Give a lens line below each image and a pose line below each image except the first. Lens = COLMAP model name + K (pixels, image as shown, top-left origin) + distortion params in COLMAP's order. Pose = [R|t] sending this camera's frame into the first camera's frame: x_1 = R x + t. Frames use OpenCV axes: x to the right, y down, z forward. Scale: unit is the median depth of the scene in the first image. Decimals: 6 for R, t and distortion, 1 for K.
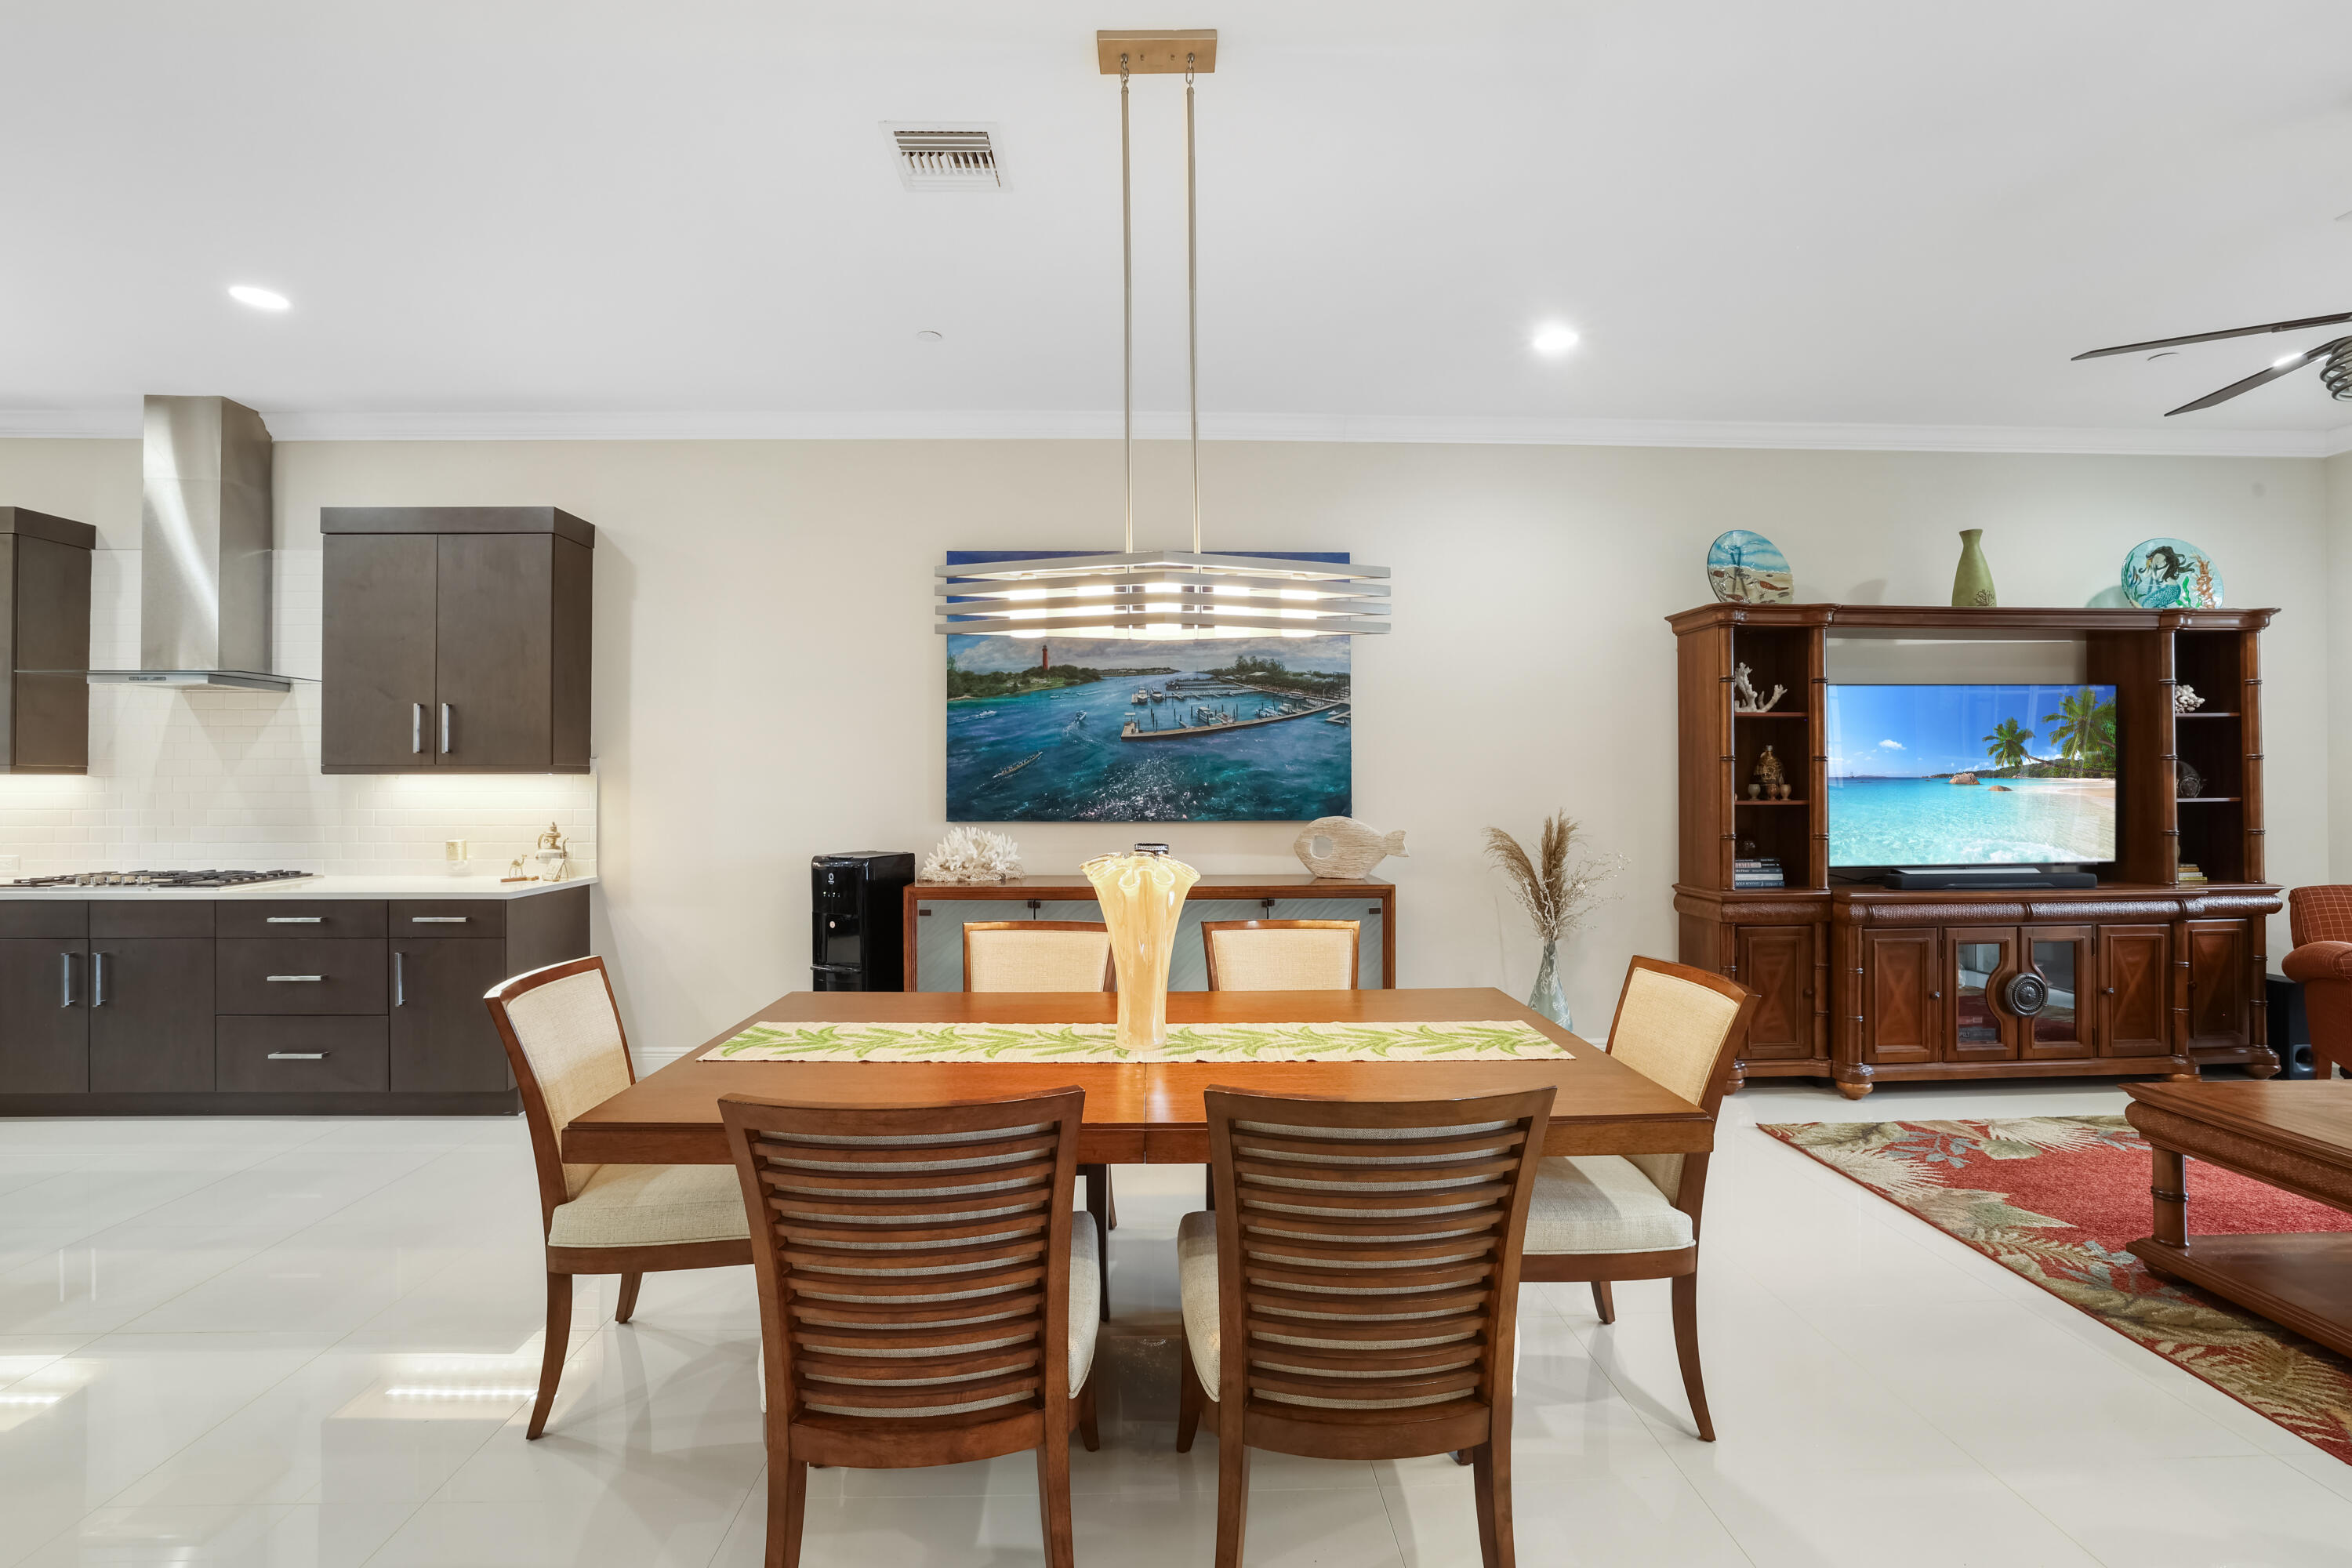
lens RADIAL K [[1026.2, 0, 1174.8], [0, 1026.2, 769.2], [0, 0, 1]] dist [-0.044235, 0.011896]
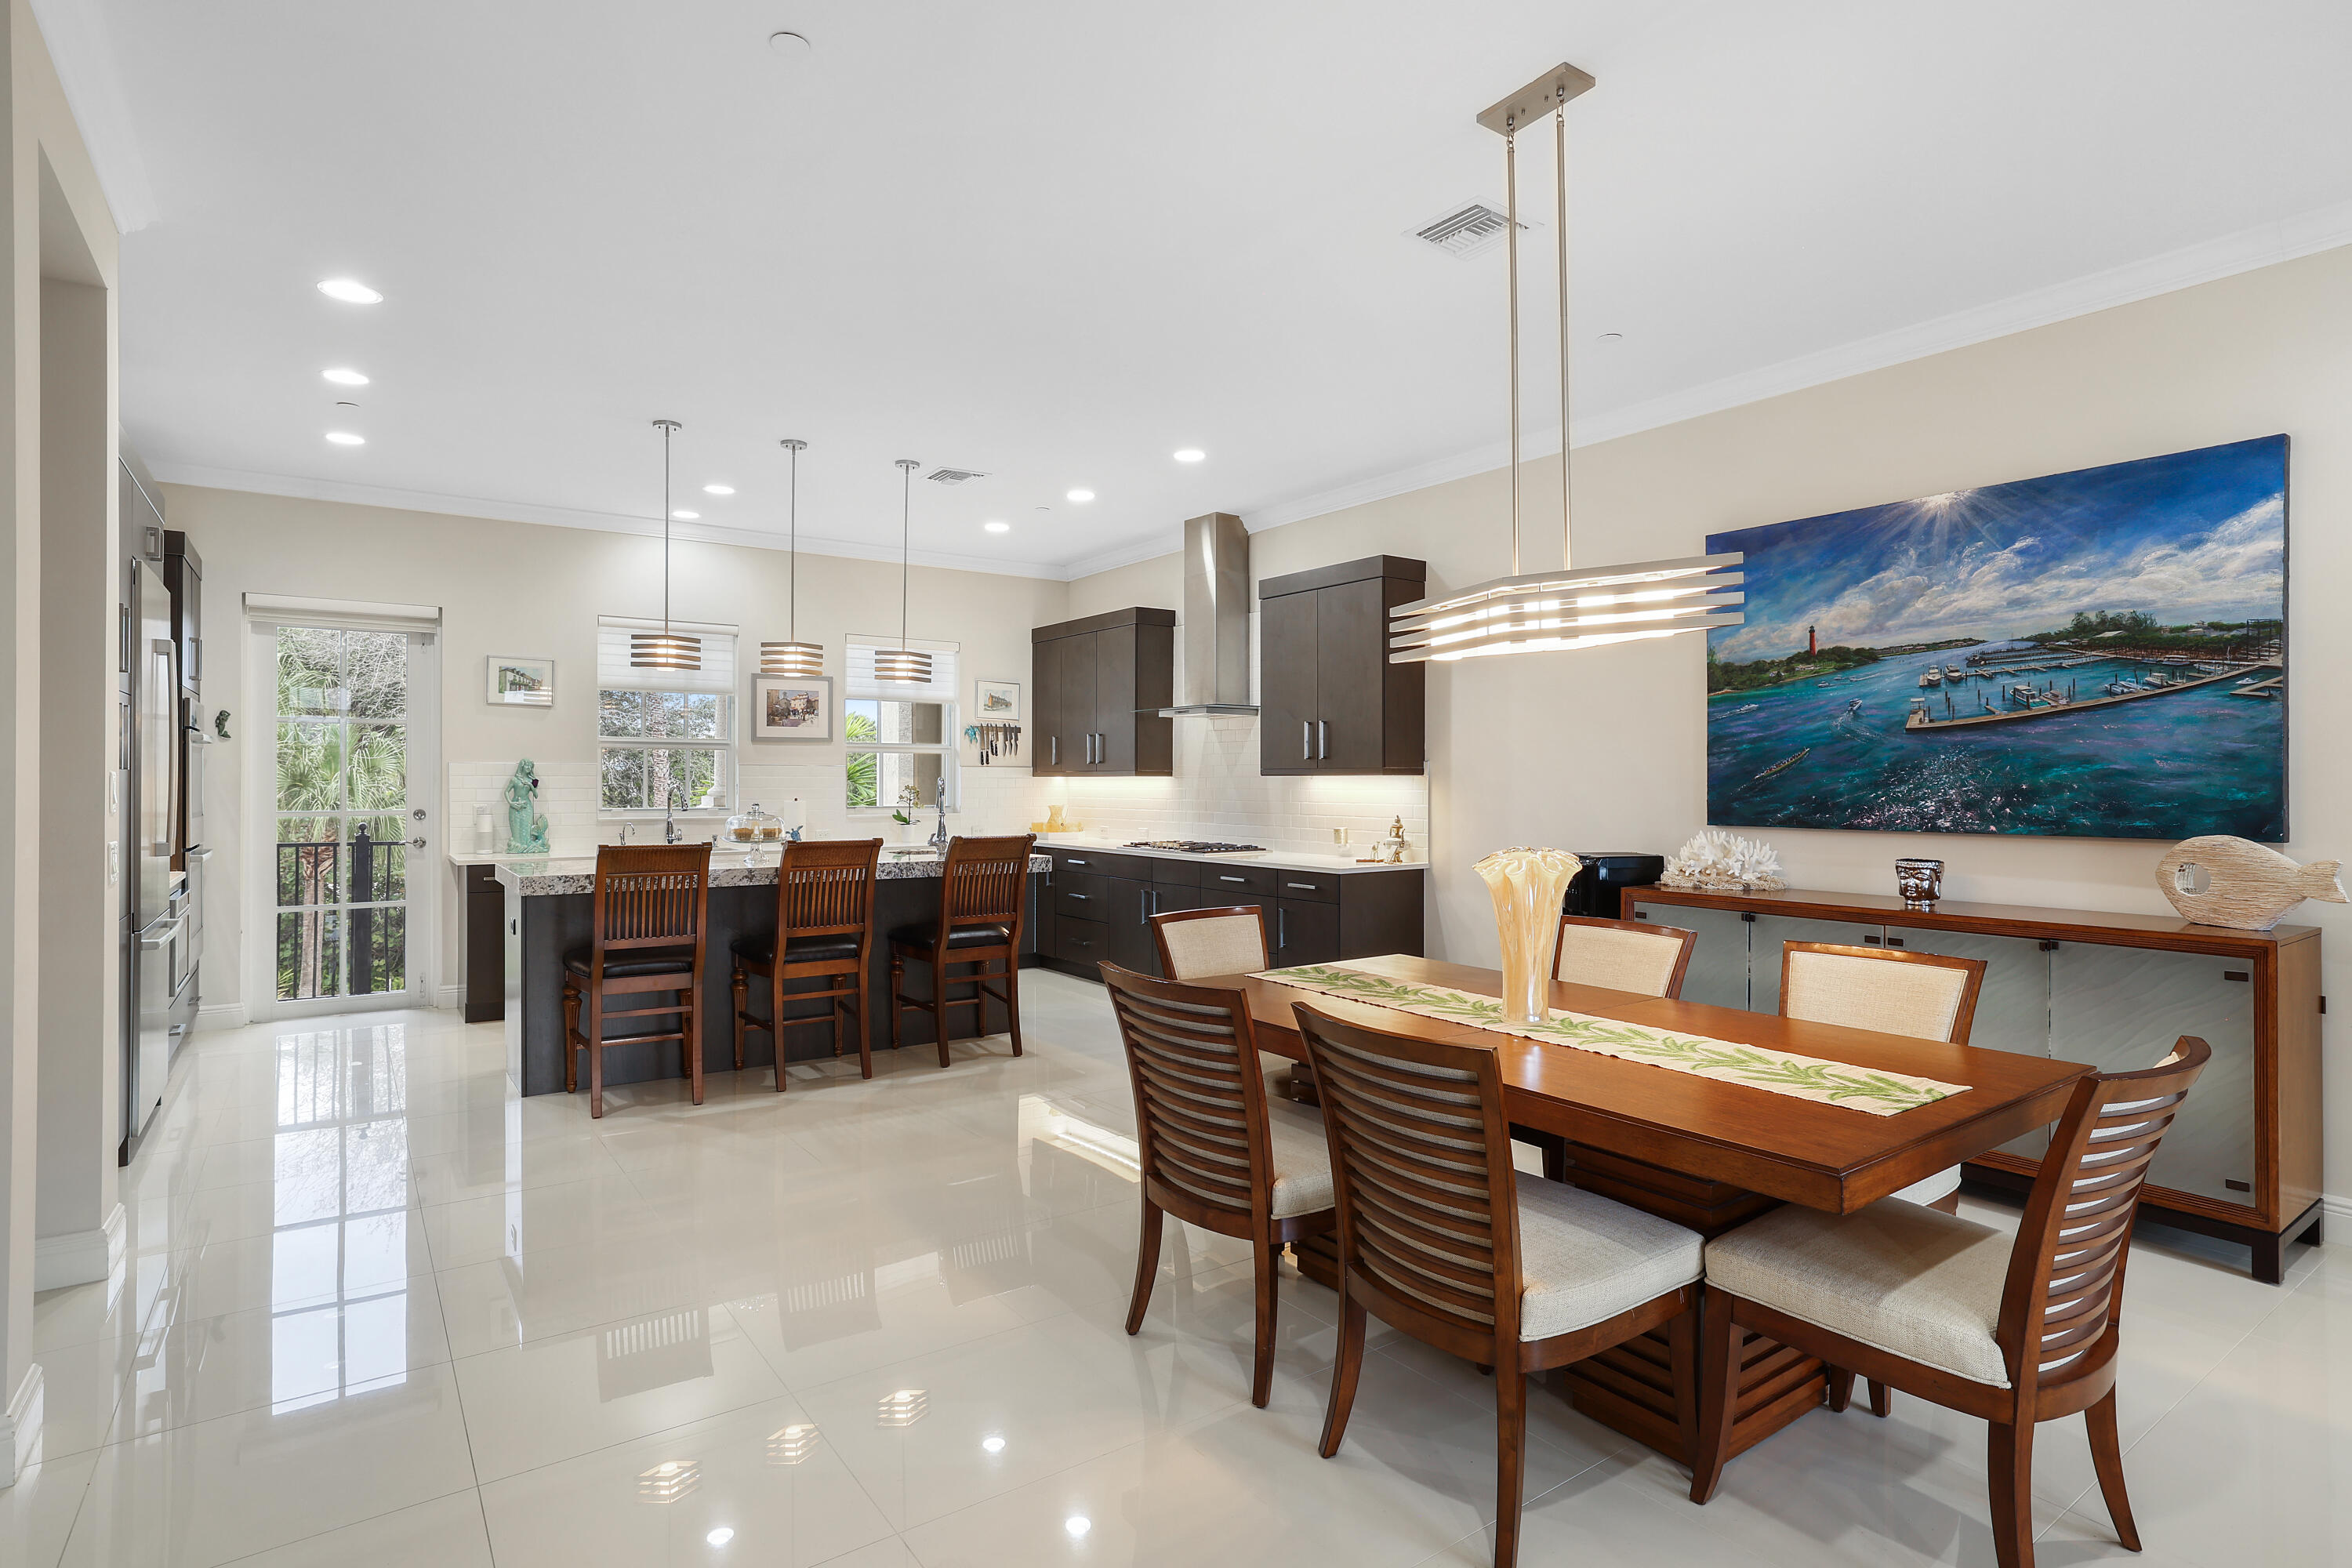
lens RADIAL K [[1191.7, 0, 1176.0], [0, 1191.7, 784.0], [0, 0, 1]] dist [-0.001262, -0.000037]
pose [[0.563166, 0.004140, -0.826333, 0.405289], [0.009073, 0.999896, 0.011193, -0.003073], [0.826294, -0.013801, 0.563070, -0.016799]]
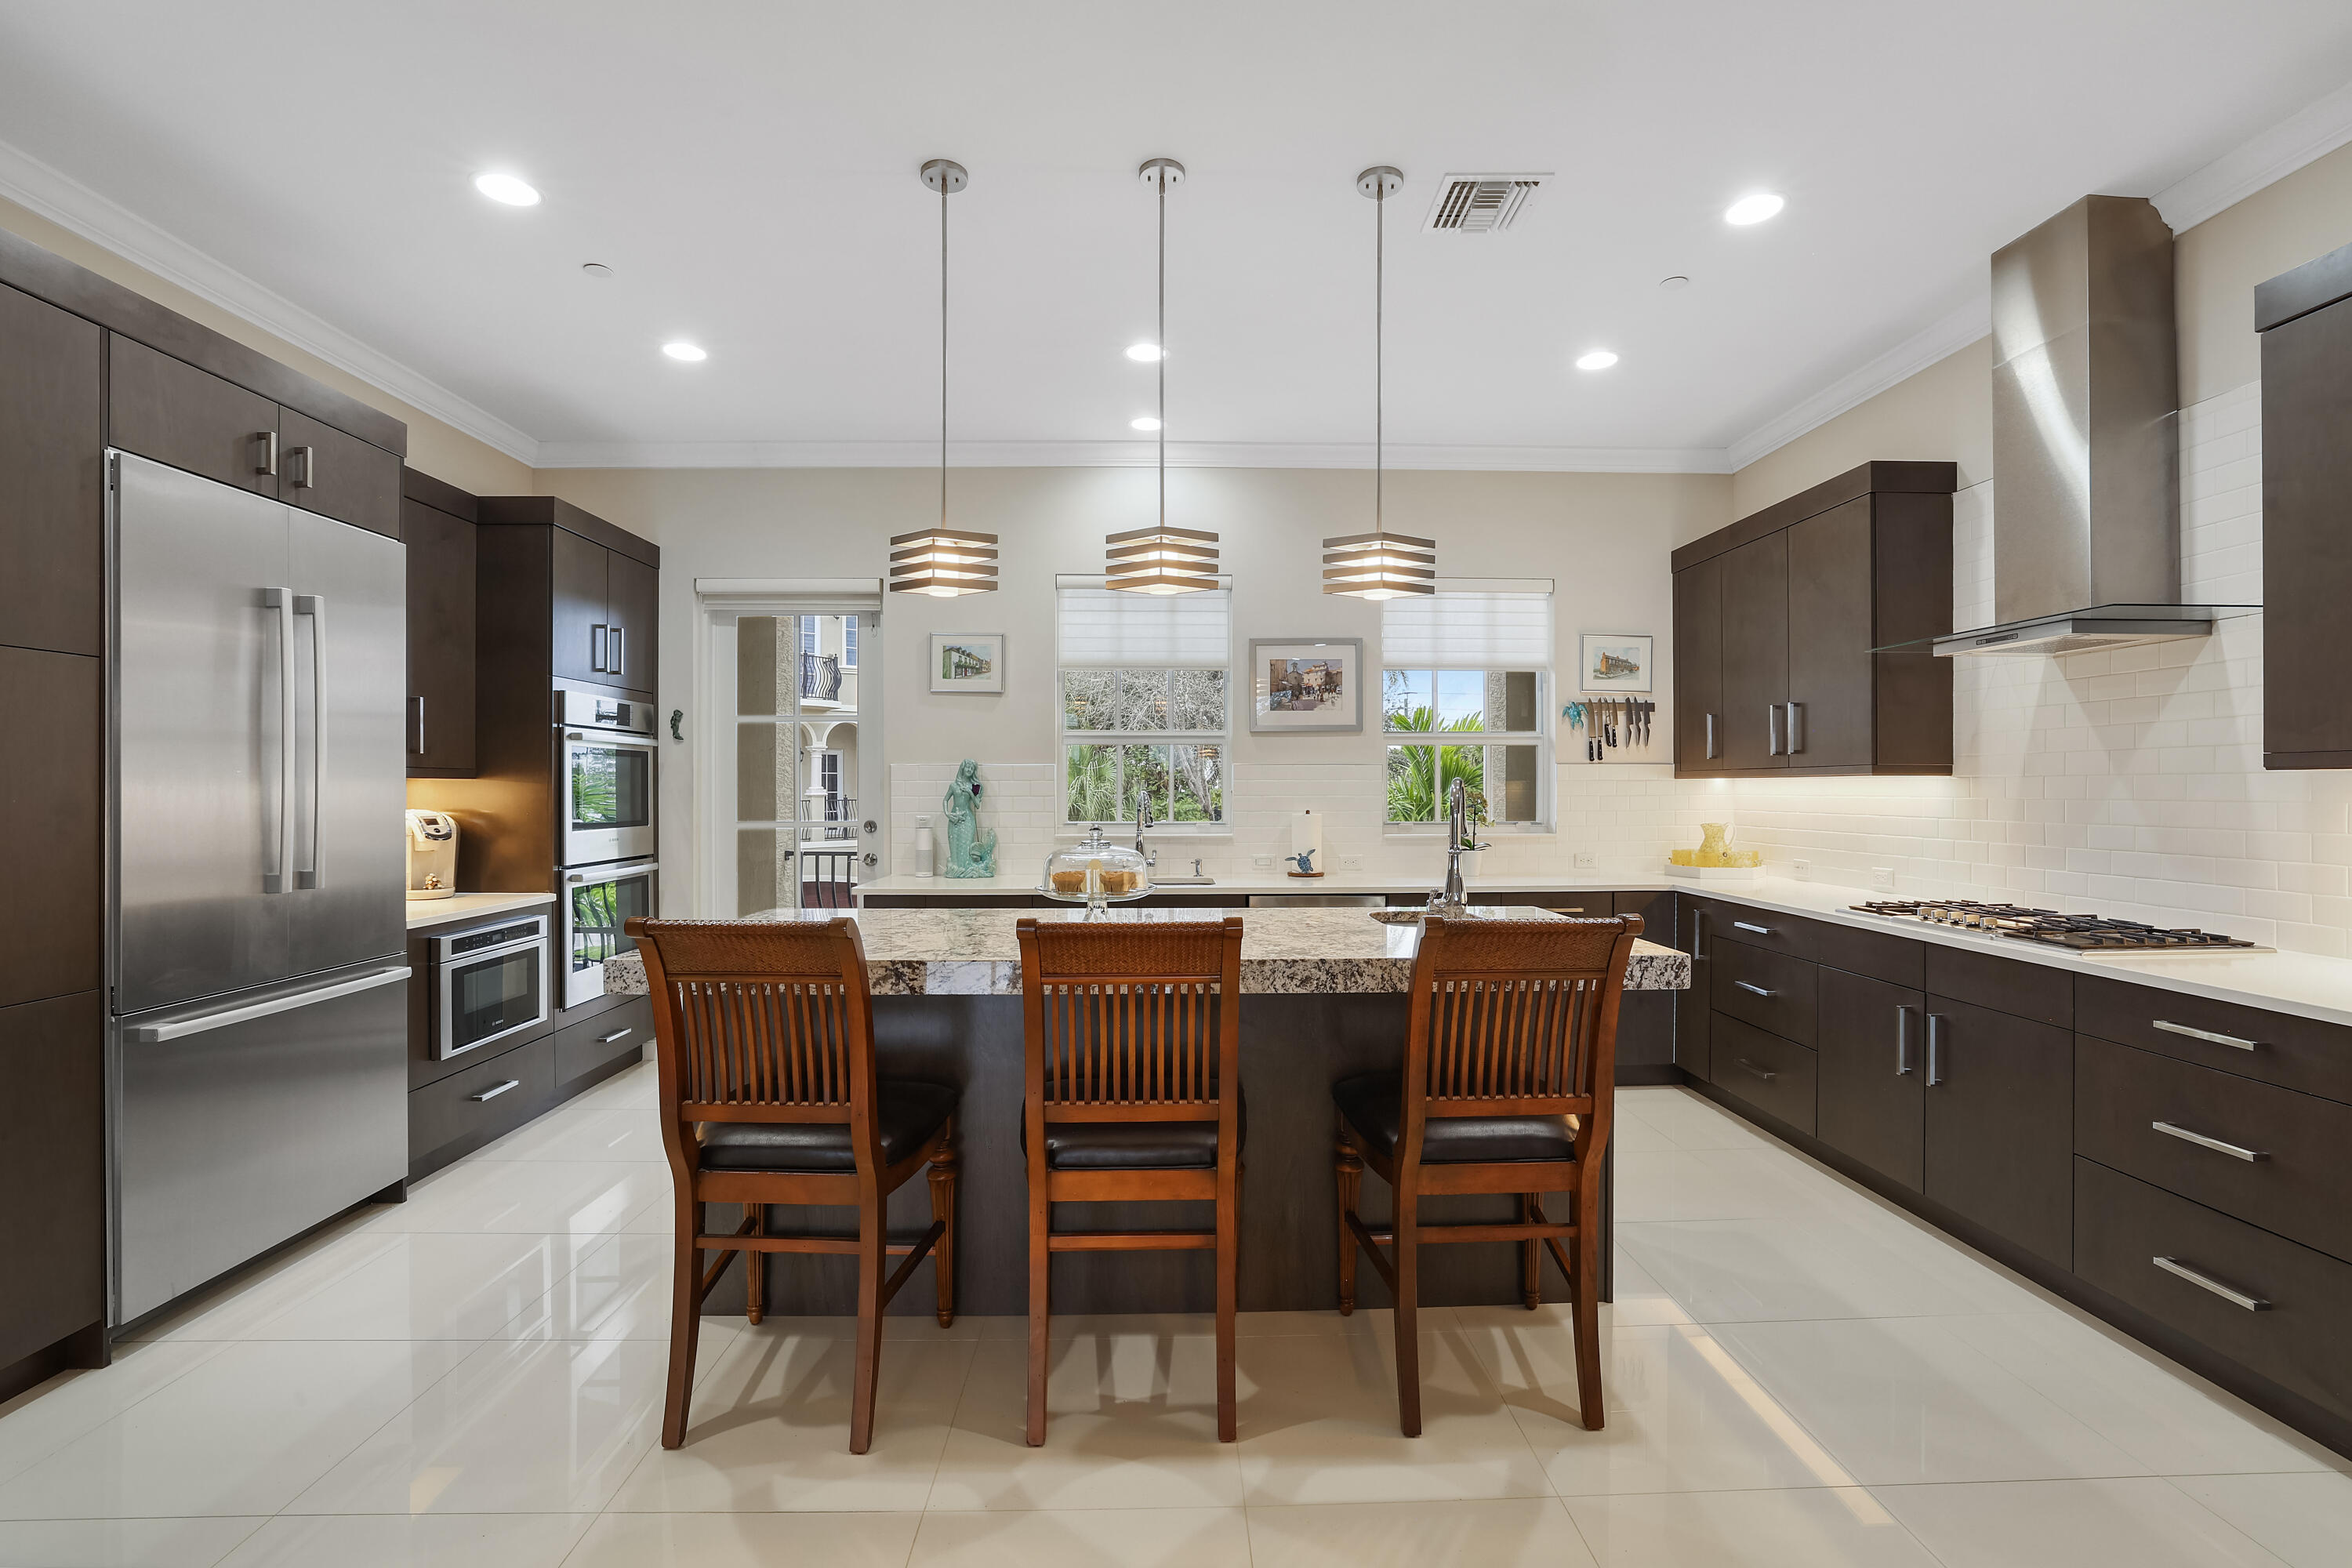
lens RADIAL K [[1038.5, 0, 1172.9], [0, 1038.5, 791.2], [0, 0, 1]] dist [-0.045987, 0.012242]
pose [[0.002420, 0.006253, -0.999978, -0.287226], [0.014741, 0.999872, 0.006288, 0.003666], [0.999888, -0.014756, 0.002328, 0.373999]]
